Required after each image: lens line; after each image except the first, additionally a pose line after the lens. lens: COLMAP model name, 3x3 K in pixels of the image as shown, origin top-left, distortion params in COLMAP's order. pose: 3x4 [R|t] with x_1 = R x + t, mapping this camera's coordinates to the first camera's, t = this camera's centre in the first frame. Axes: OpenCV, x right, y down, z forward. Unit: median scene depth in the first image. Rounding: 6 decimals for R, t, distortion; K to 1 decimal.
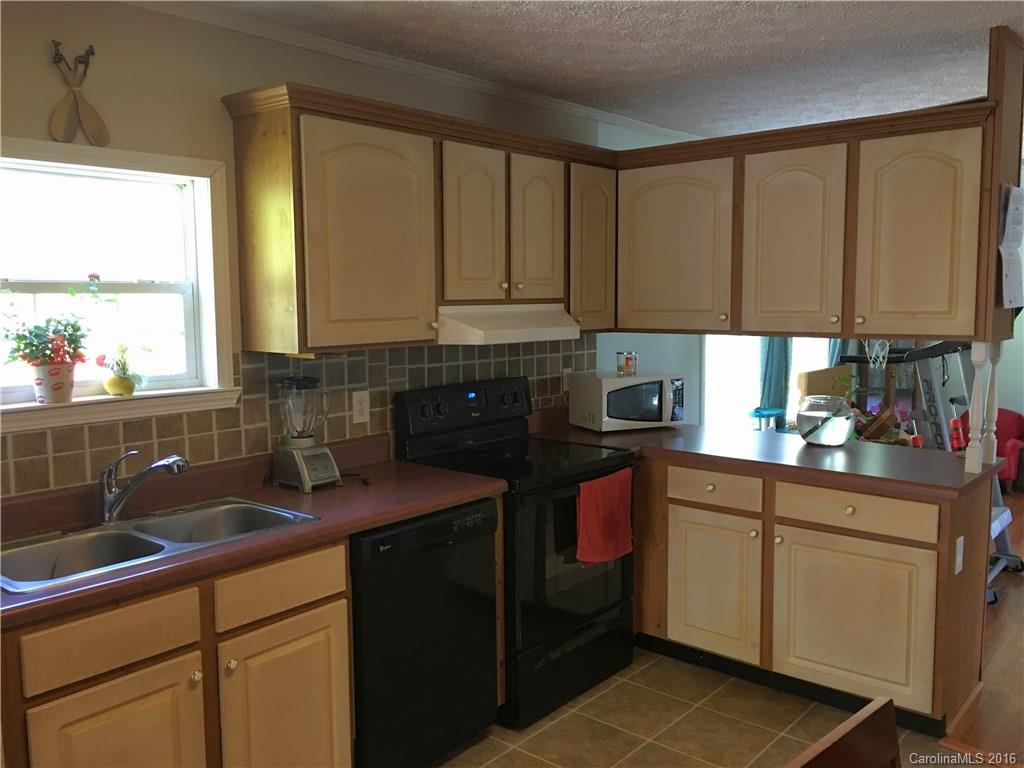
lens RADIAL K [[873.9, 0, 507.7], [0, 873.9, 374.9], [0, 0, 1]] dist [0.081005, -0.087598]
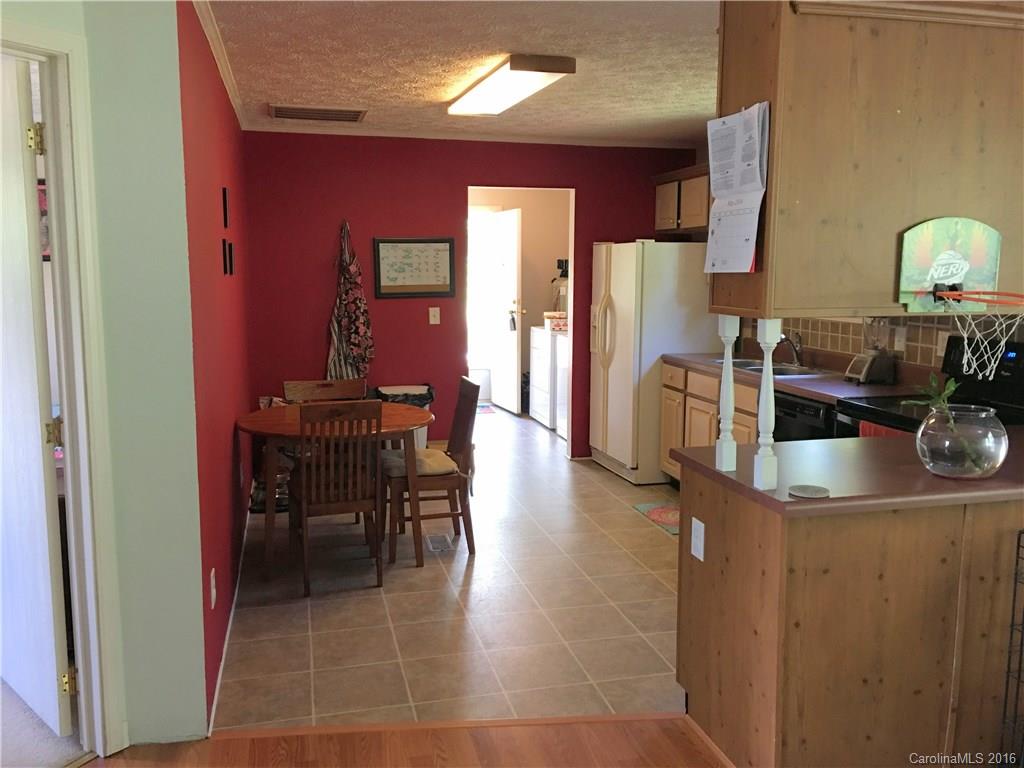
lens RADIAL K [[873.9, 0, 510.0], [0, 873.9, 381.4], [0, 0, 1]] dist [0.081005, -0.087598]
pose [[-0.582095, 0.115674, -0.804851, 1.252734], [-0.071457, 0.978723, 0.192343, -0.113932], [0.809975, 0.169475, -0.561444, 1.237849]]
